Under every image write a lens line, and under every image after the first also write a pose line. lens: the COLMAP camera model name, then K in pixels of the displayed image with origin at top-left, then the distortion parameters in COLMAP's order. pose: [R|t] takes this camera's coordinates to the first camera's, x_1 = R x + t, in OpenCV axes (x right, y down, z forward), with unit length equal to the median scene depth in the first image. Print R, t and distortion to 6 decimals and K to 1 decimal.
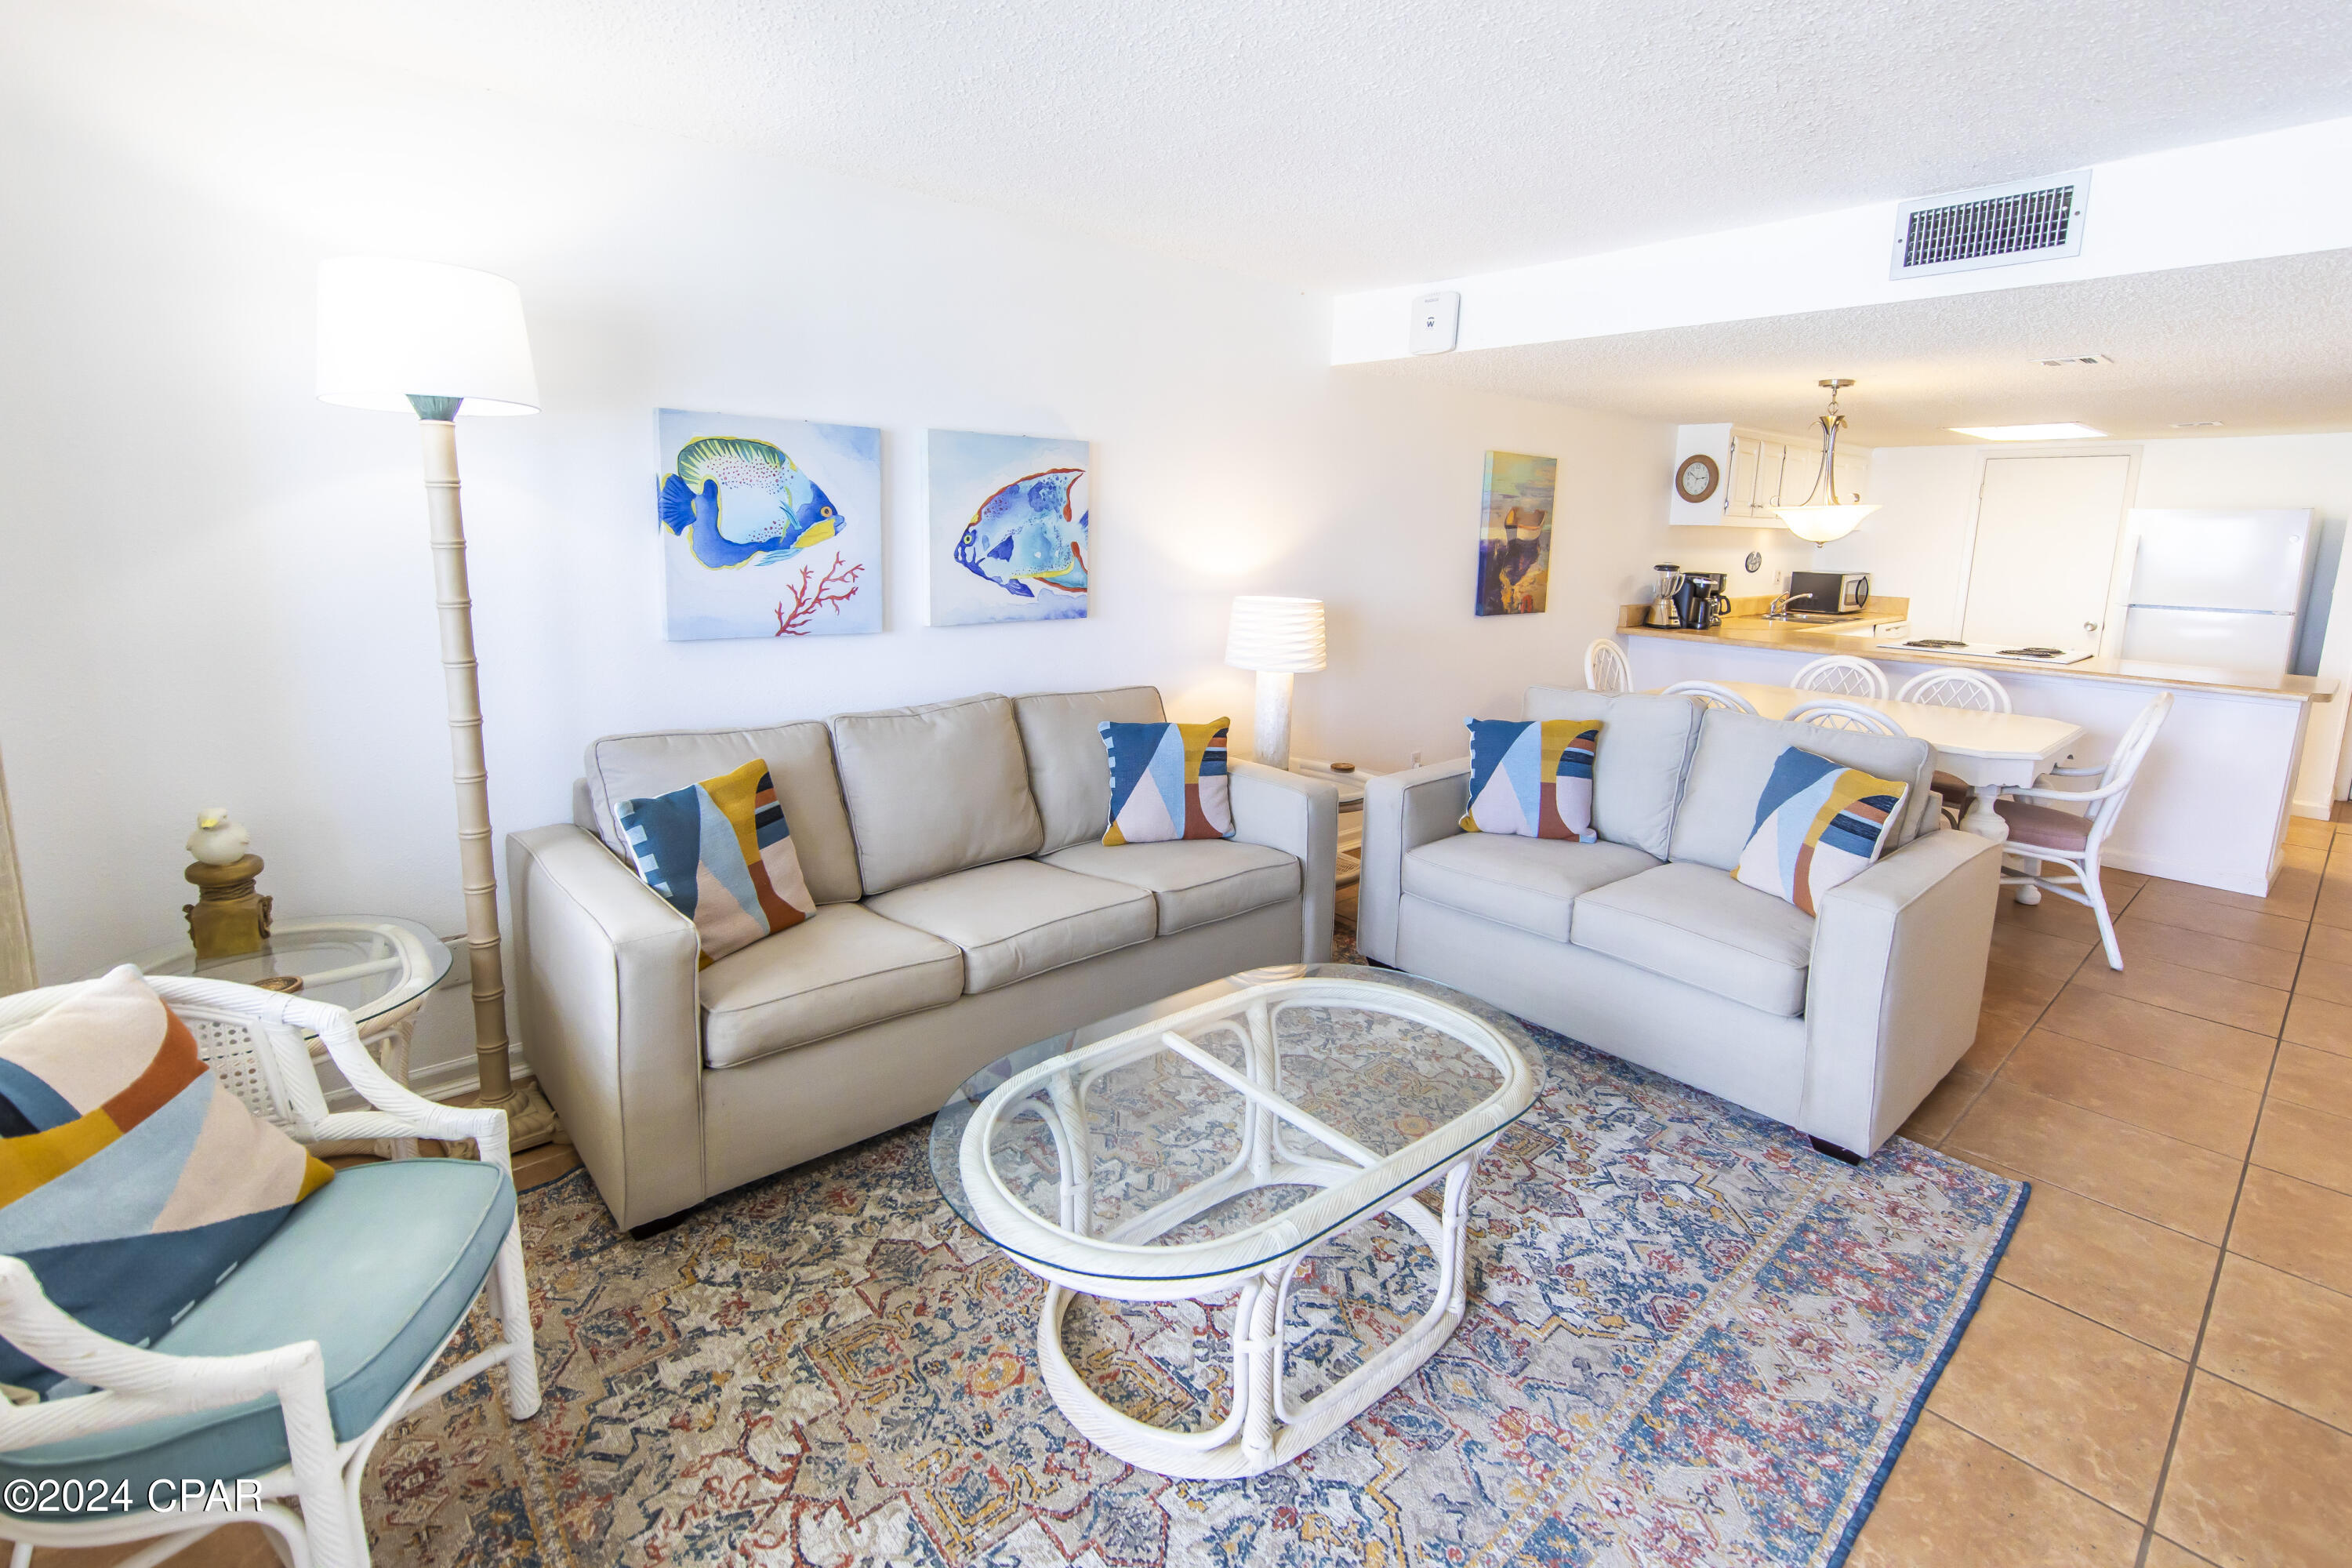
lens RADIAL K [[1043.2, 0, 1192.7], [0, 1043.2, 695.4], [0, 0, 1]] dist [0.003940, 0.000077]
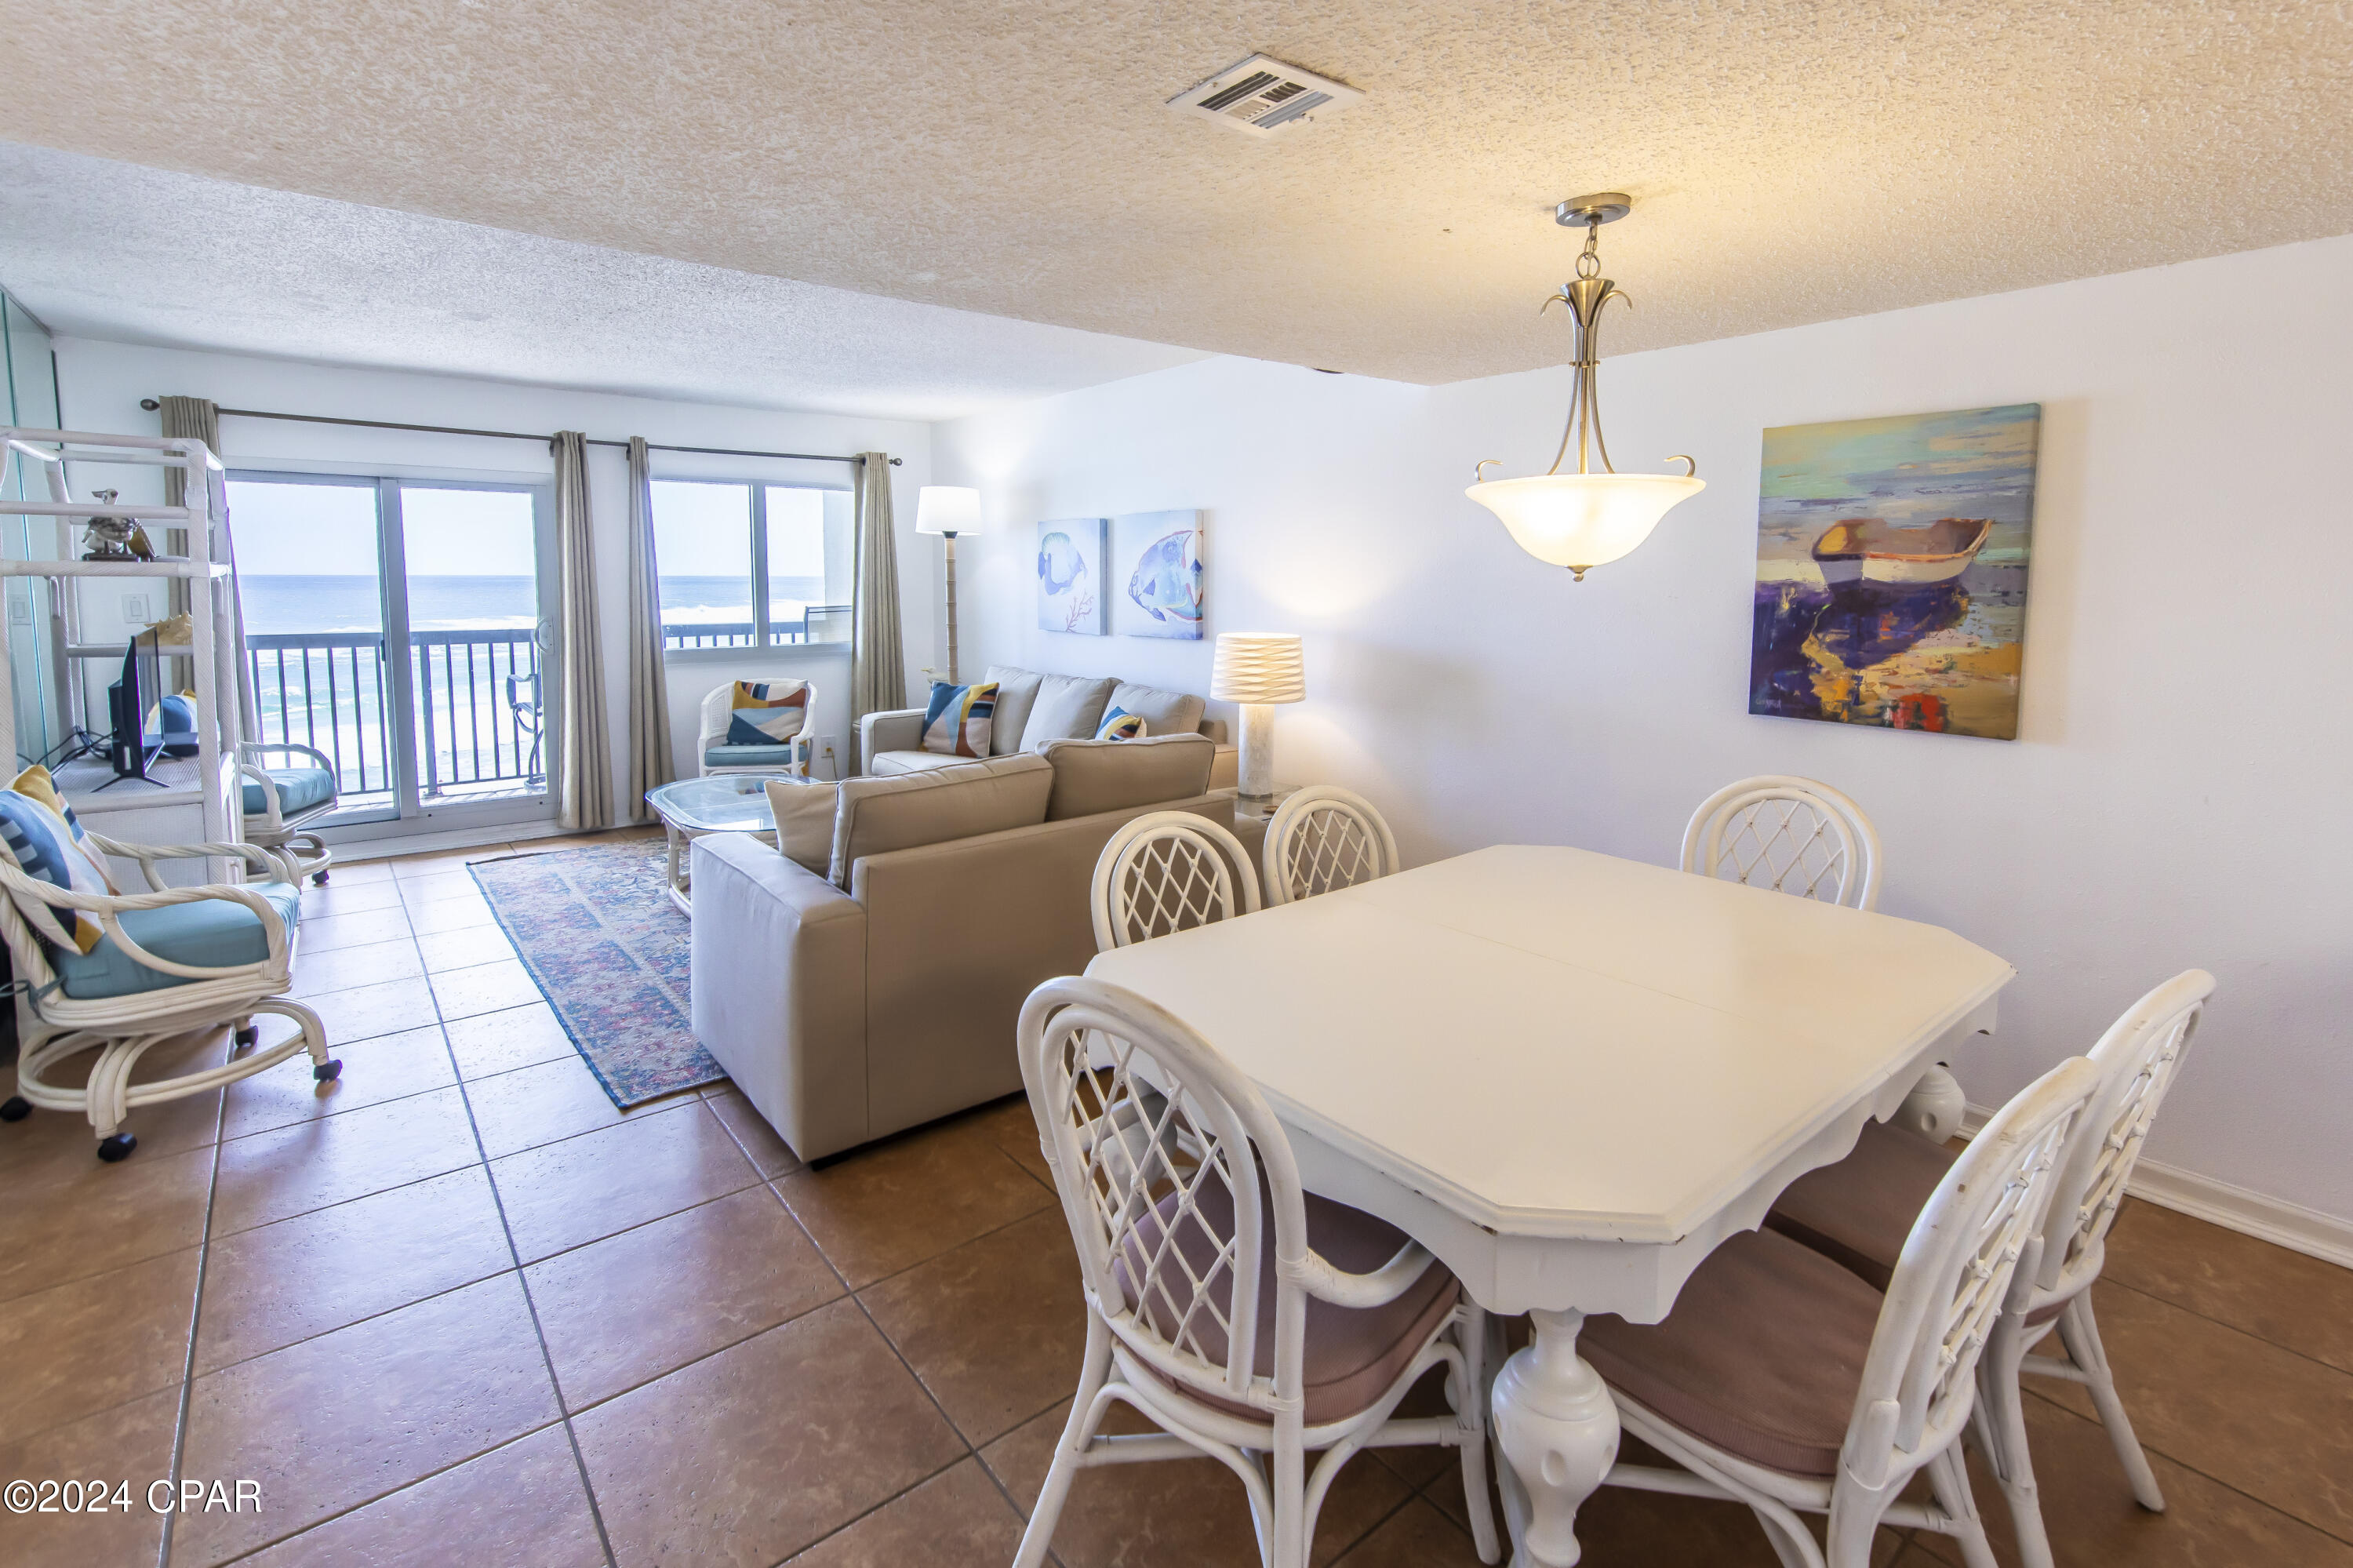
lens RADIAL K [[1080.7, 0, 1188.9], [0, 1080.7, 680.2], [0, 0, 1]] dist [0.002616, -0.000352]
pose [[-0.027599, 0.069912, -0.997171, 1.419257], [-0.170936, 0.982528, 0.073616, -0.137872], [0.984896, 0.172484, -0.015167, 1.136448]]
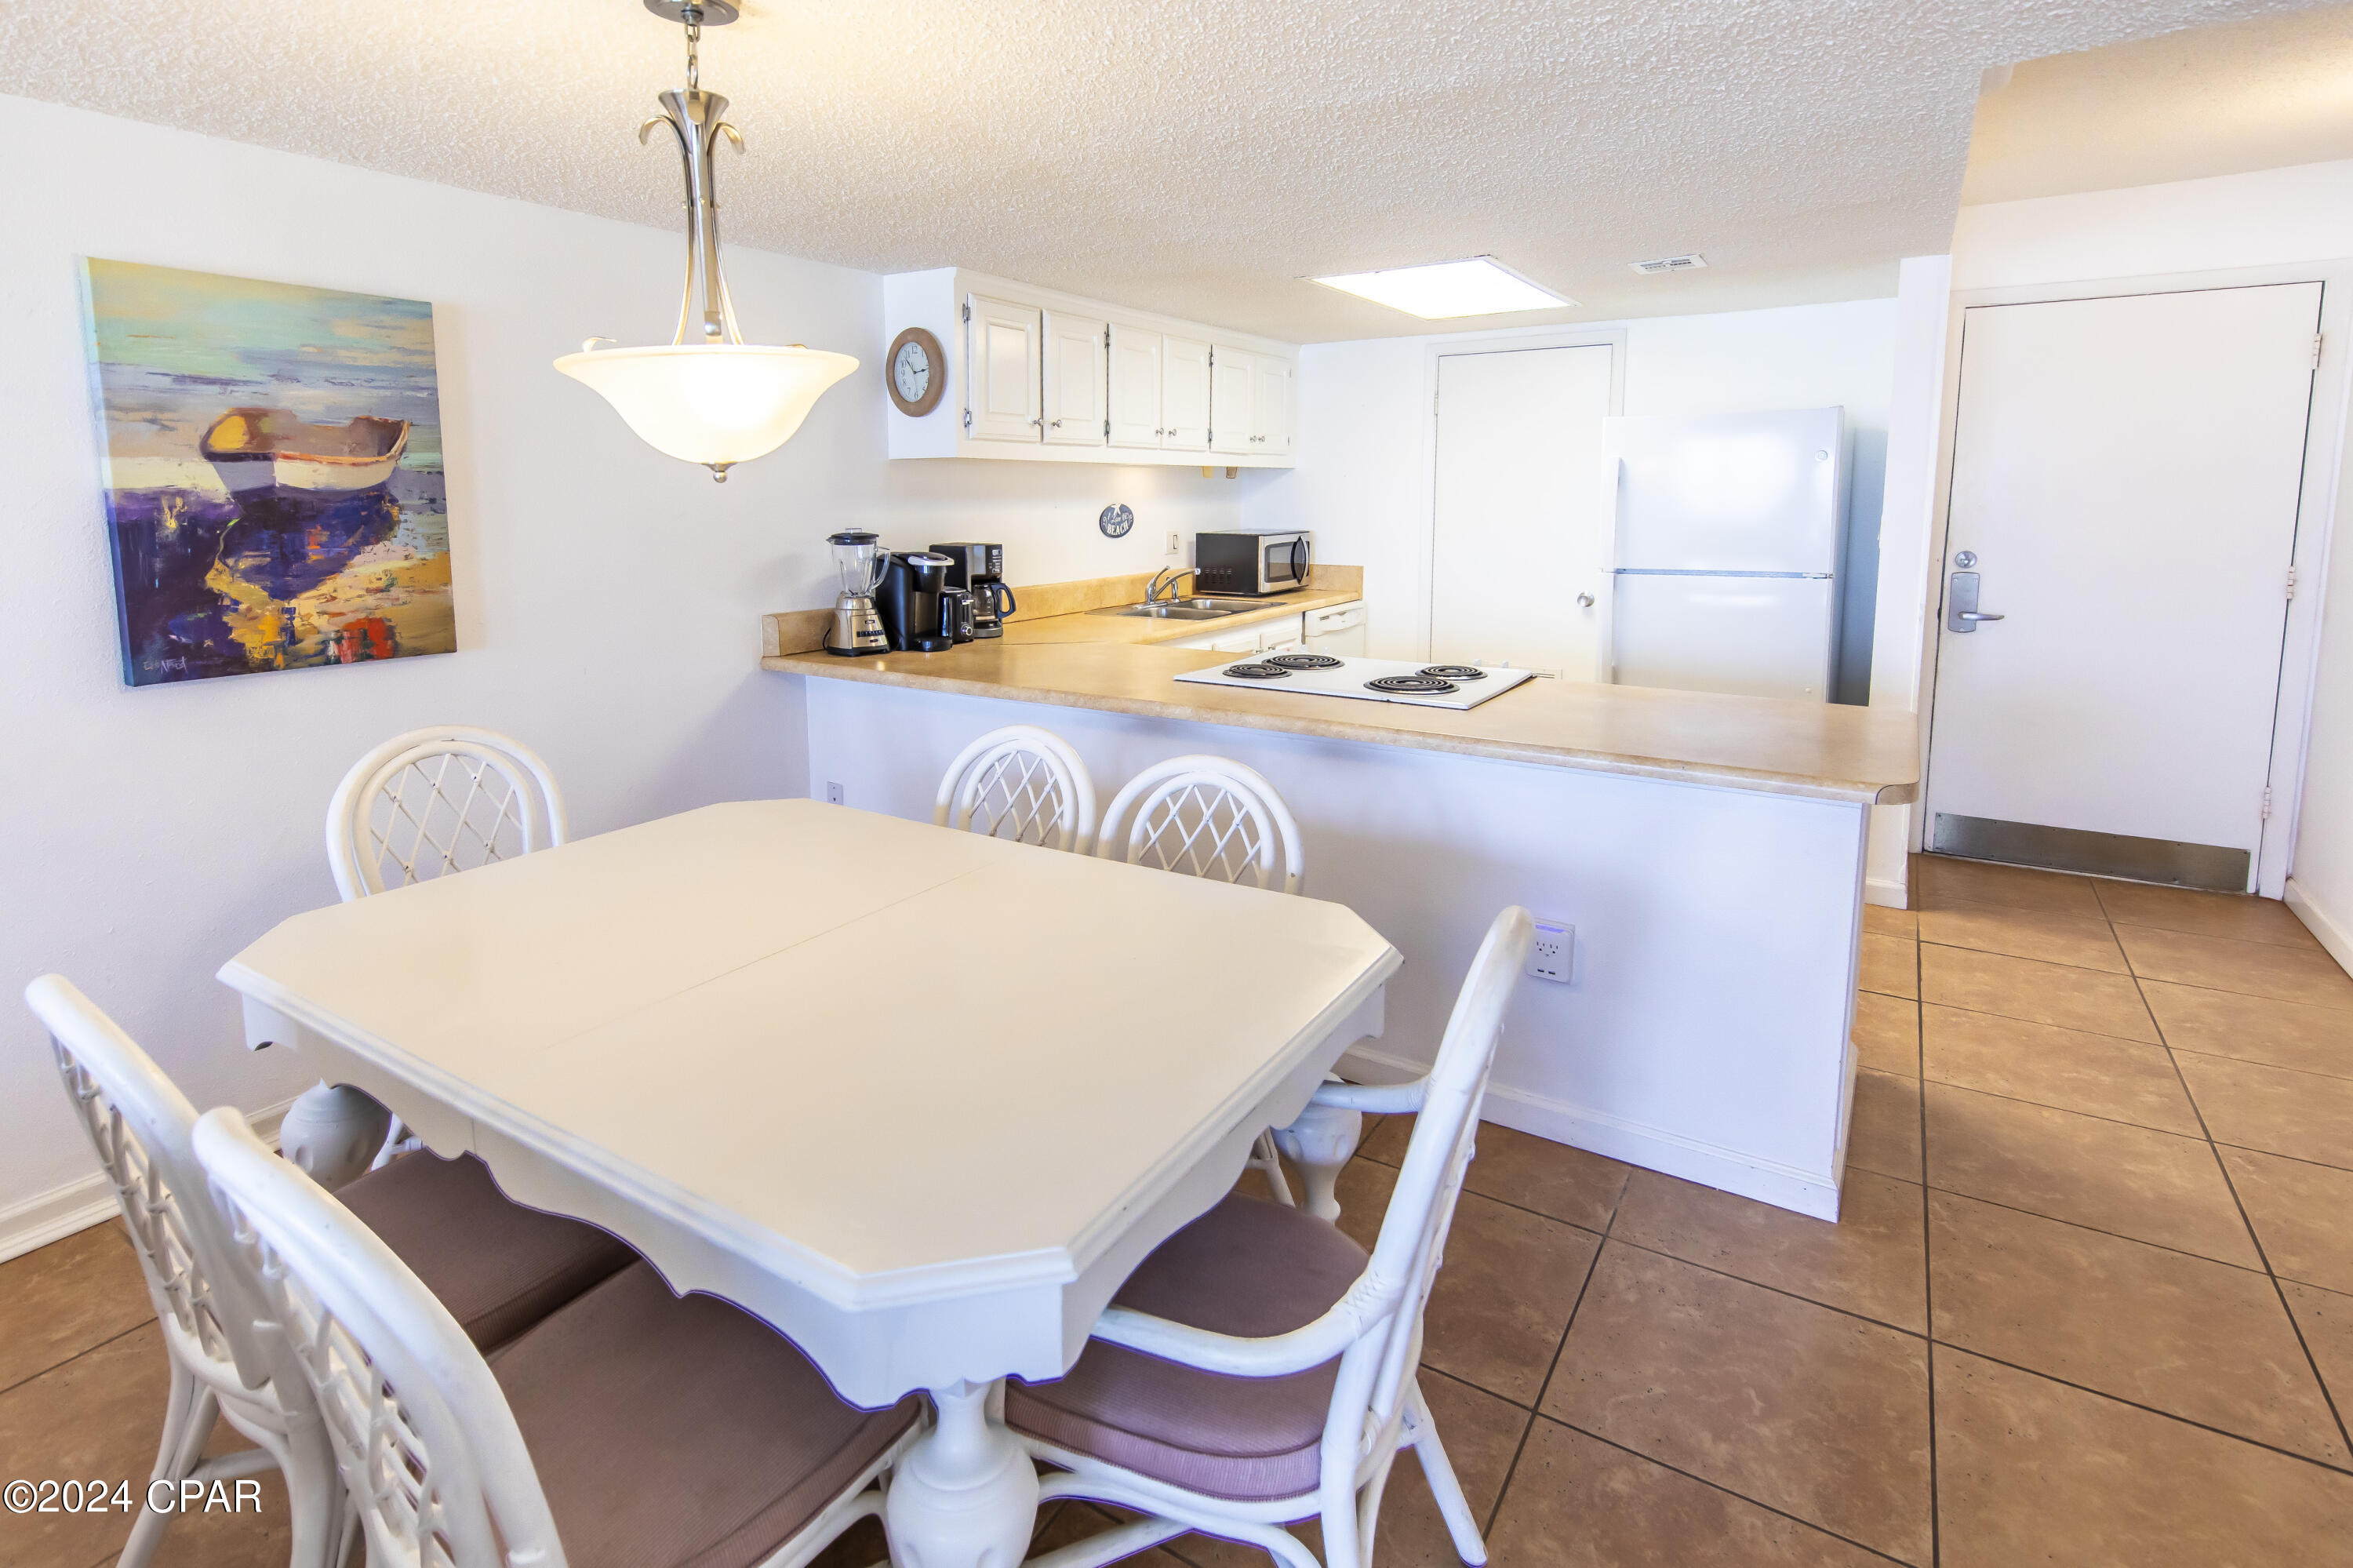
lens RADIAL K [[1164.0, 0, 1116.3], [0, 1164.0, 620.0], [0, 0, 1]] dist [0.004413, 0.000393]
pose [[0.966261, -0.055228, 0.251573, 0.843042], [0.068199, 0.996739, -0.043131, -0.092453], [-0.248371, 0.058833, 0.966877, 0.794179]]
